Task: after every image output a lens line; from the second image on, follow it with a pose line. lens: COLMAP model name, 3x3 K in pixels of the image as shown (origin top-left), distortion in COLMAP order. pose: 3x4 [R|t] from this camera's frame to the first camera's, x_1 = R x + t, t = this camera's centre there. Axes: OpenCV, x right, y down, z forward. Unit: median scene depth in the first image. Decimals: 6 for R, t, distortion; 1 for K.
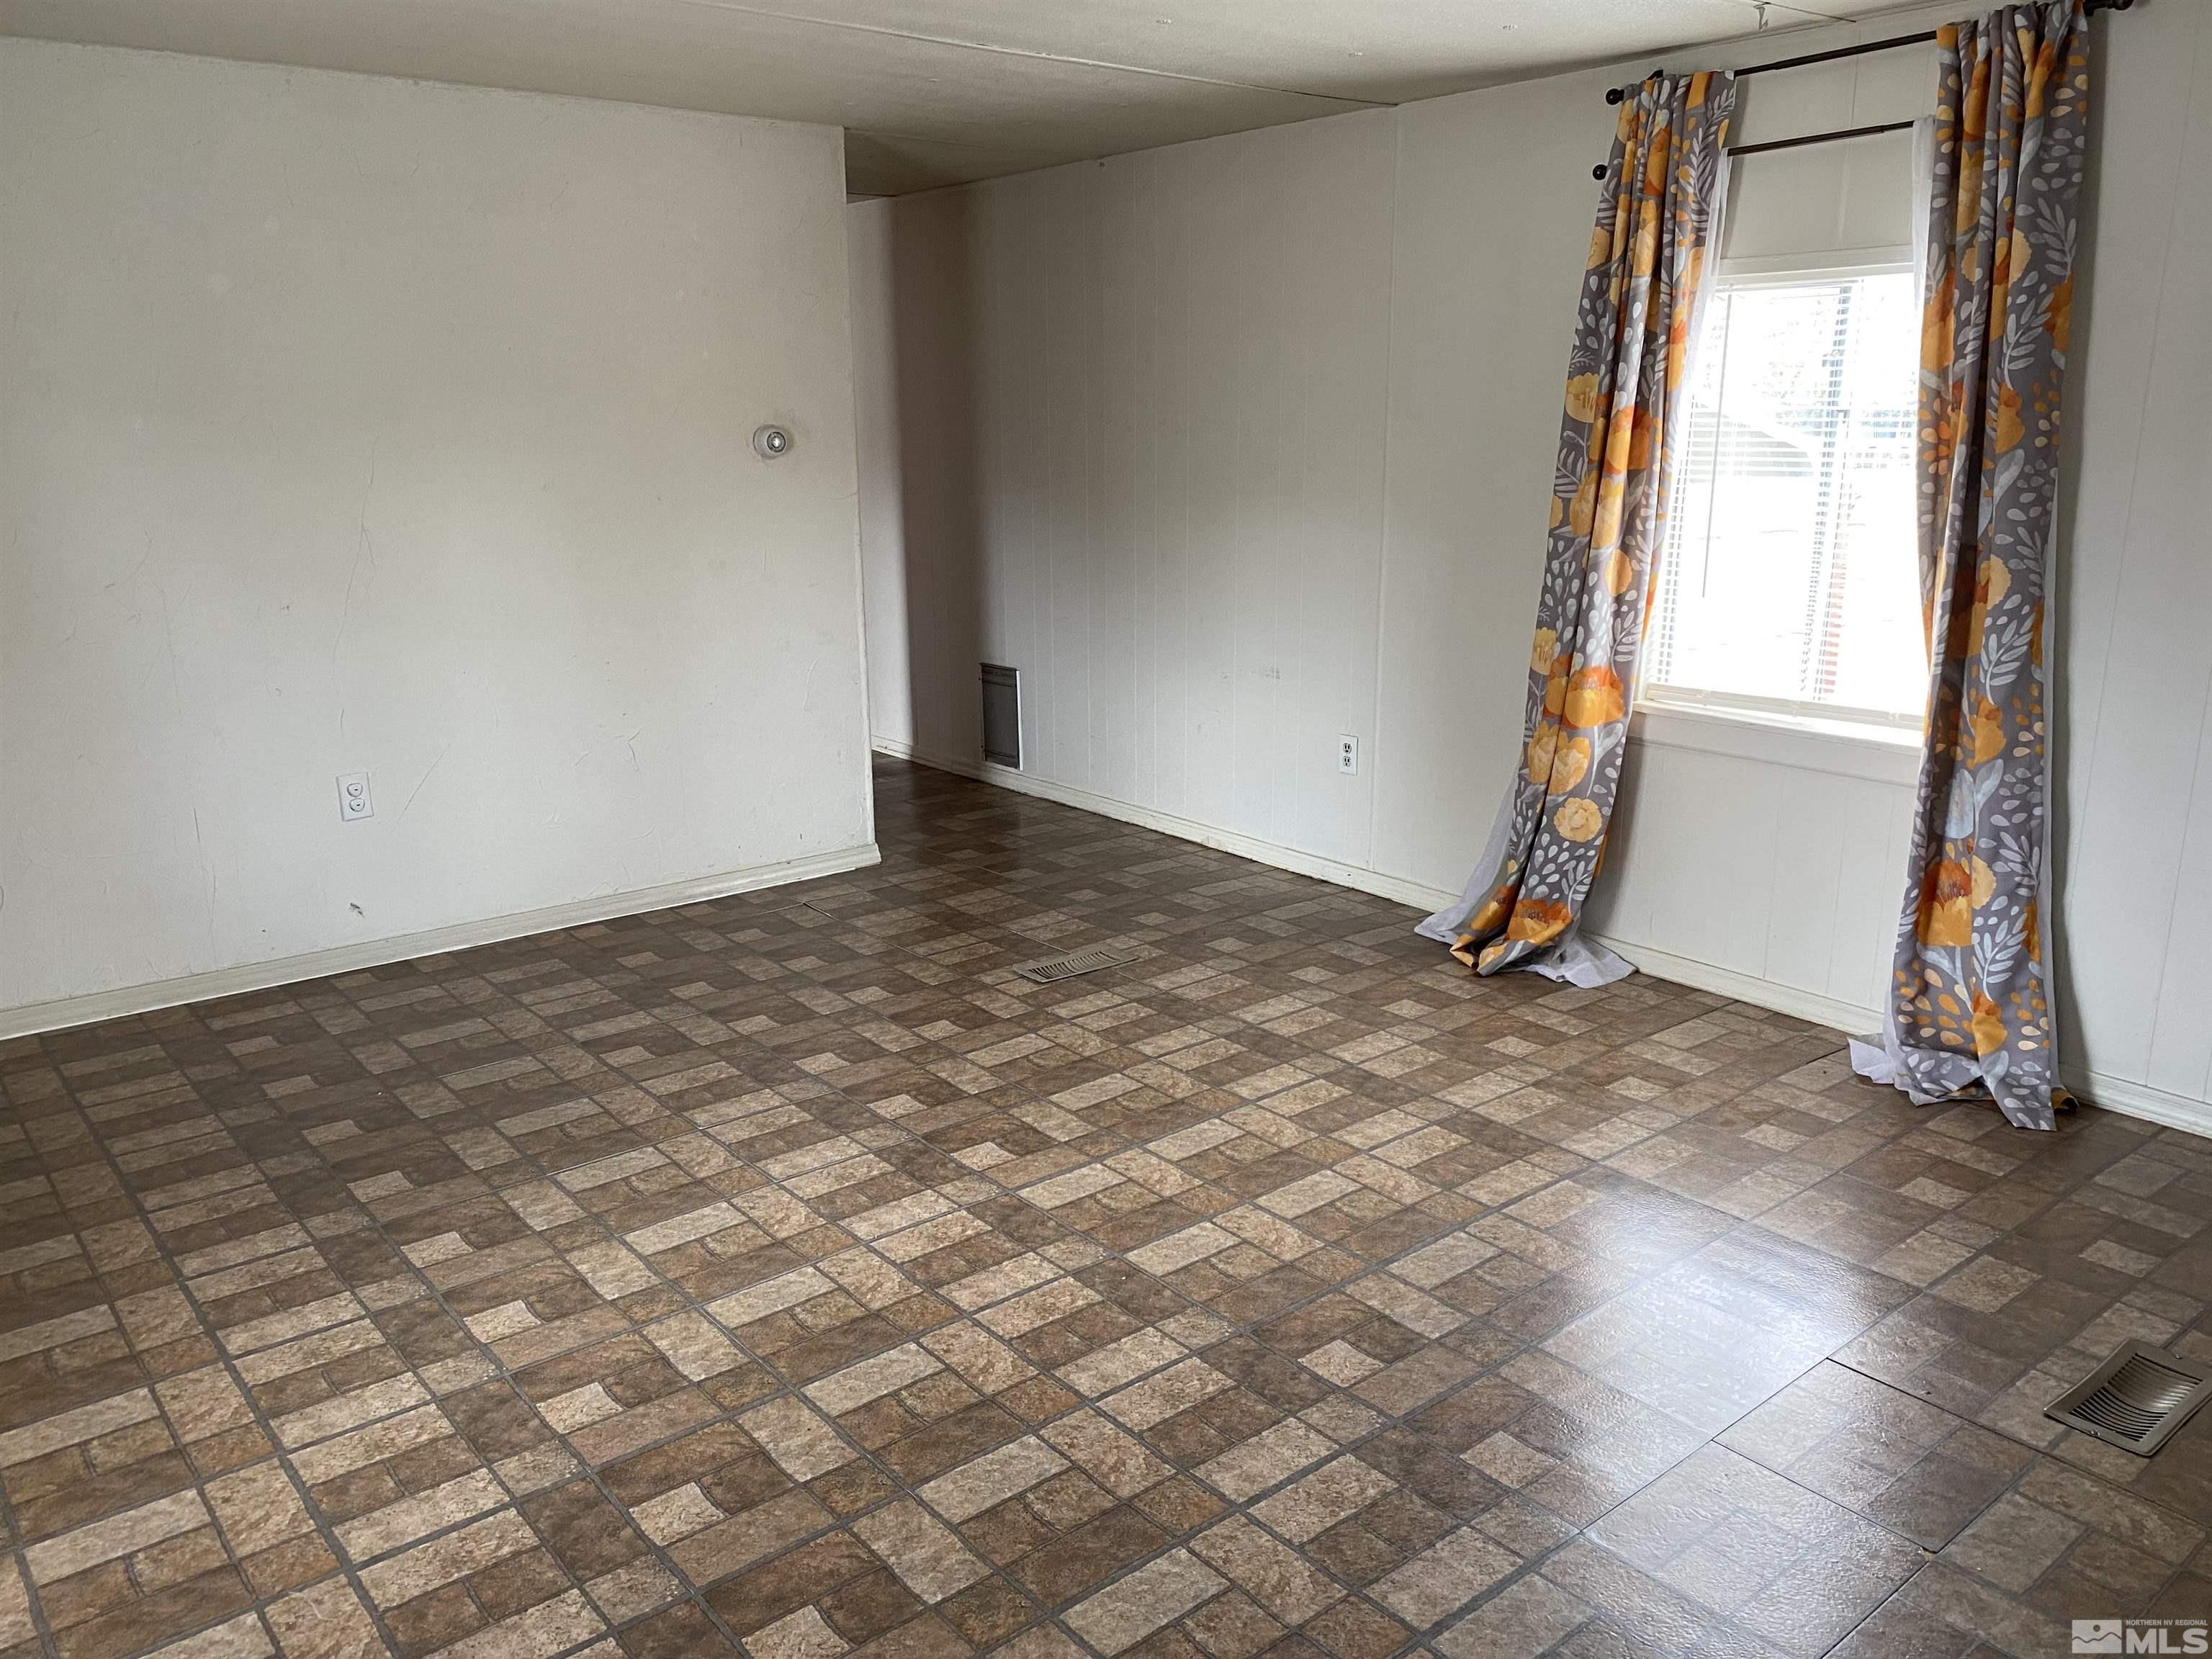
lens RADIAL K [[1692.8, 0, 1107.3], [0, 1692.8, 827.9], [0, 0, 1]] dist [0.031856, -0.033300]
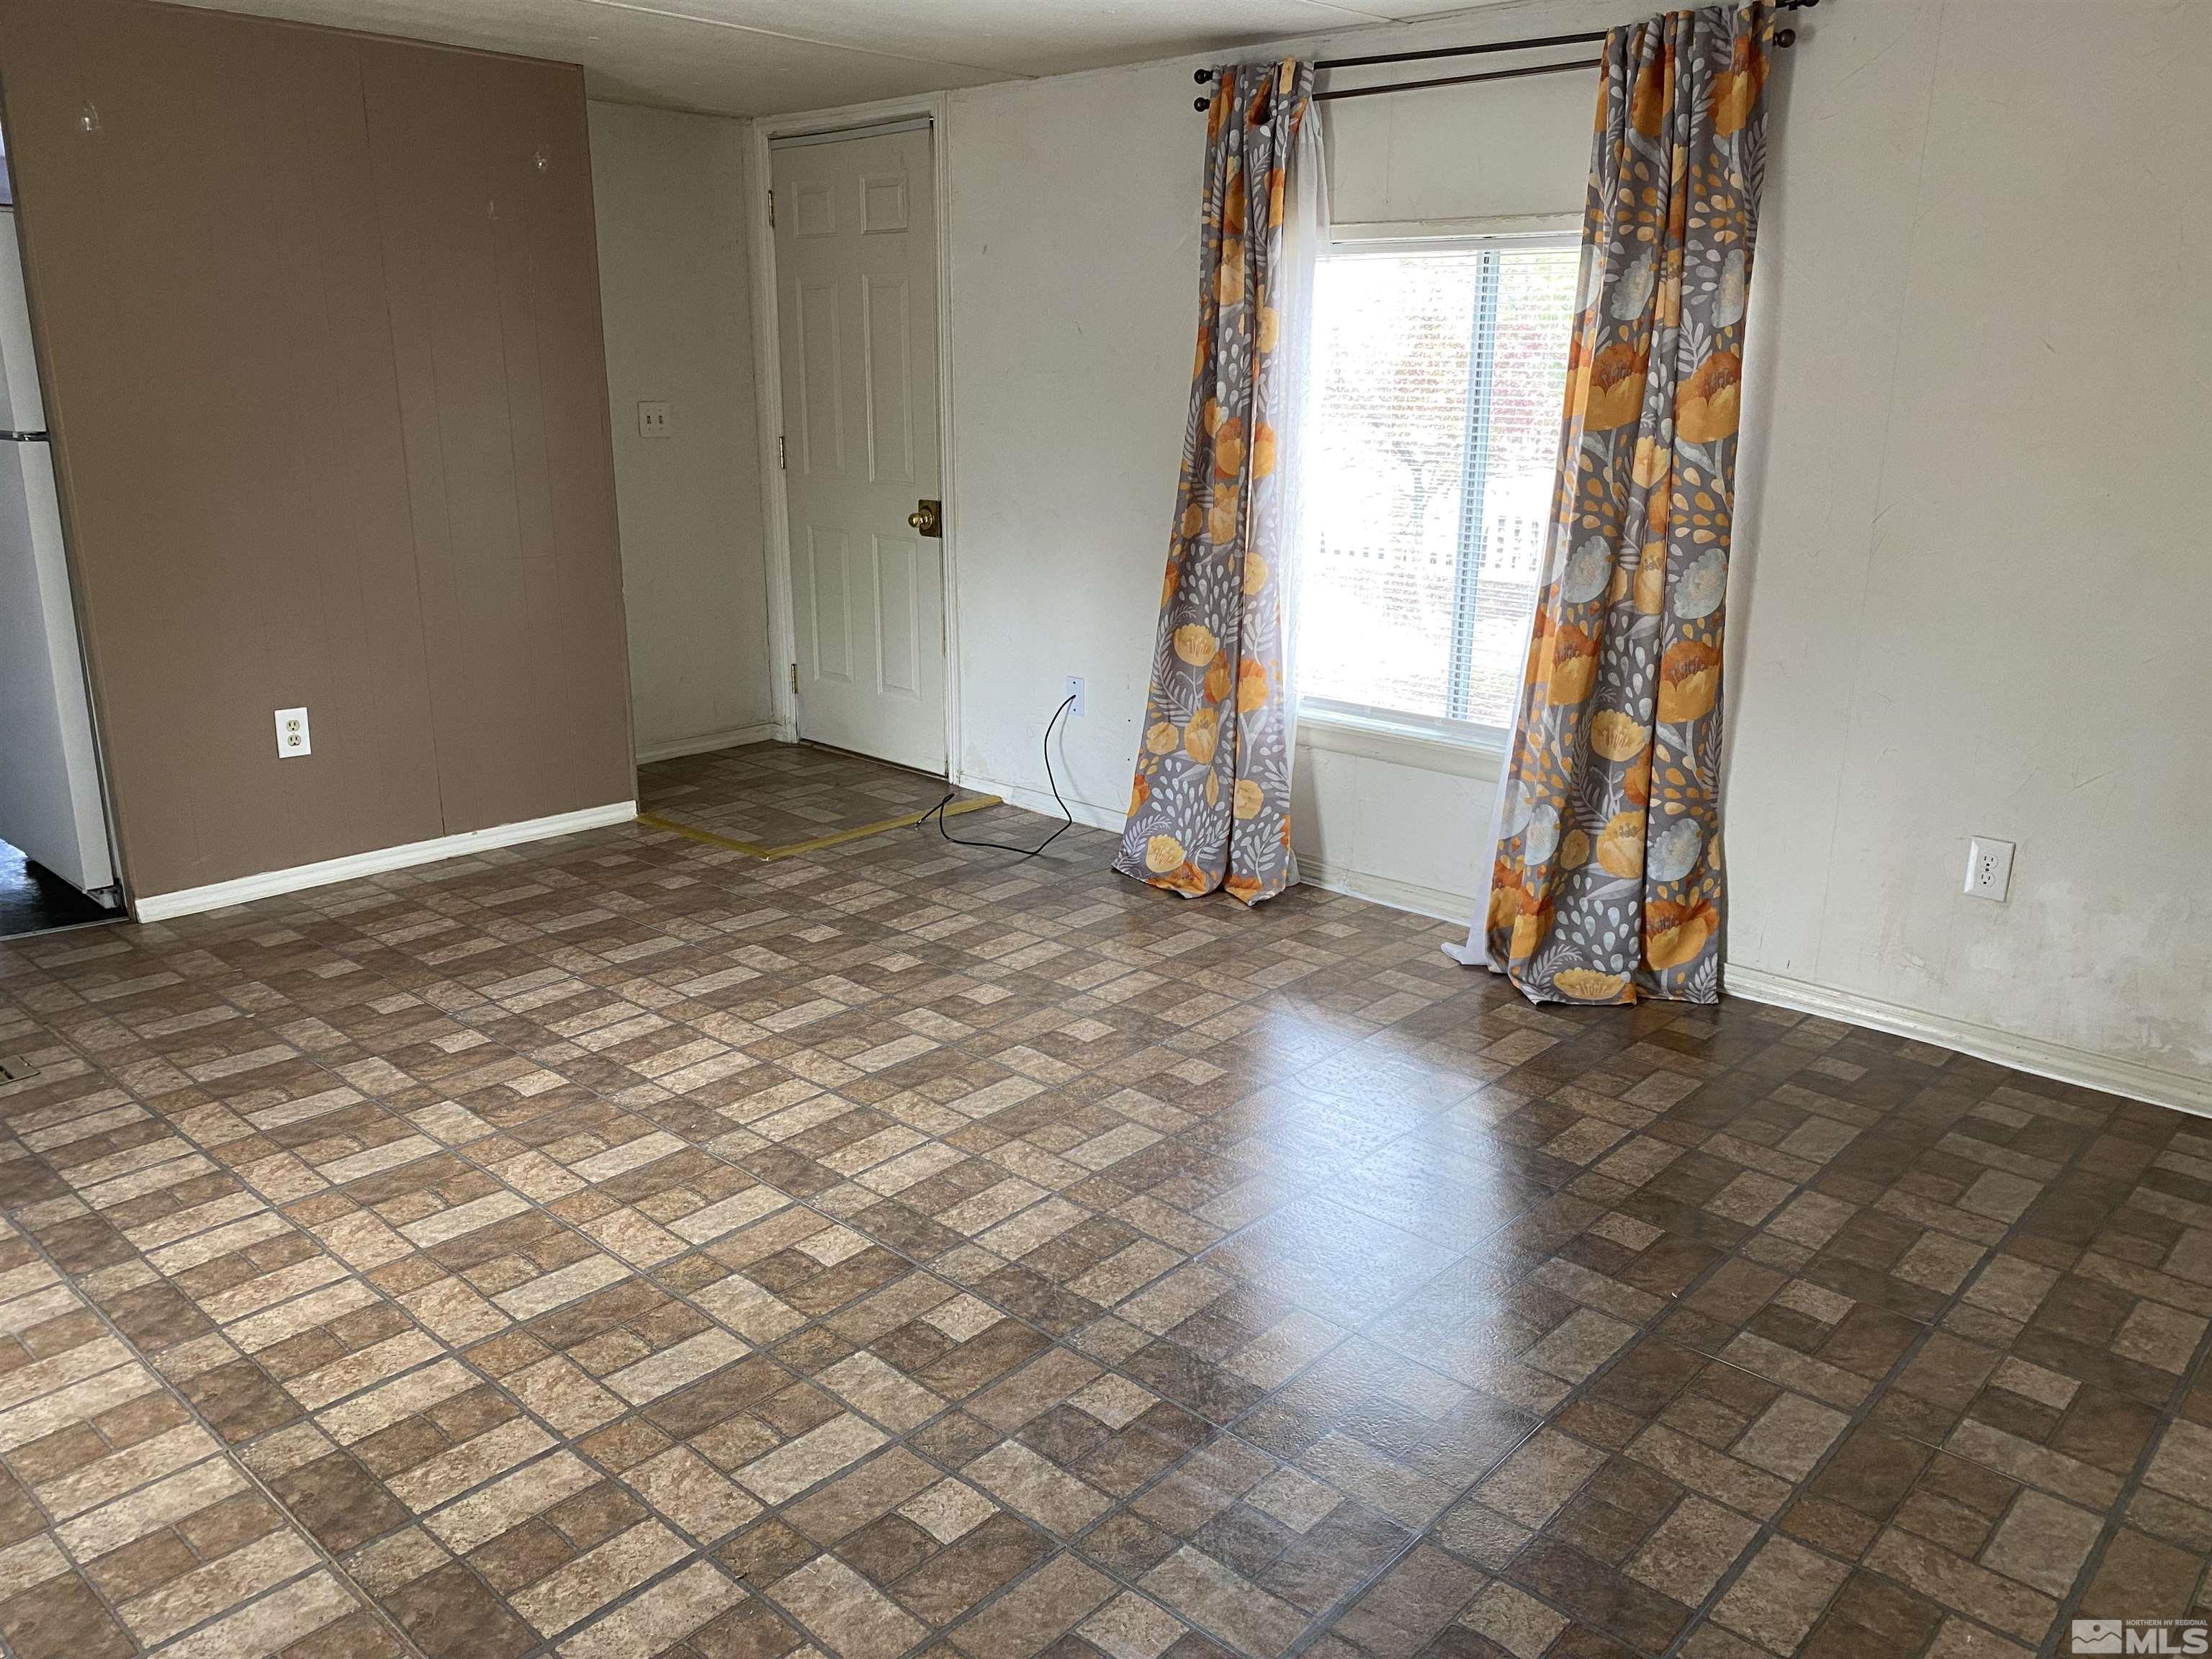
lens RADIAL K [[1692.8, 0, 1108.2], [0, 1692.8, 825.6], [0, 0, 1]] dist [0.031856, -0.033300]
pose [[-0.990269, 0.033973, -0.134954, -0.106235], [-0.036999, 0.870571, 0.490650, -0.425750], [0.134156, 0.490869, -0.860843, 1.722673]]
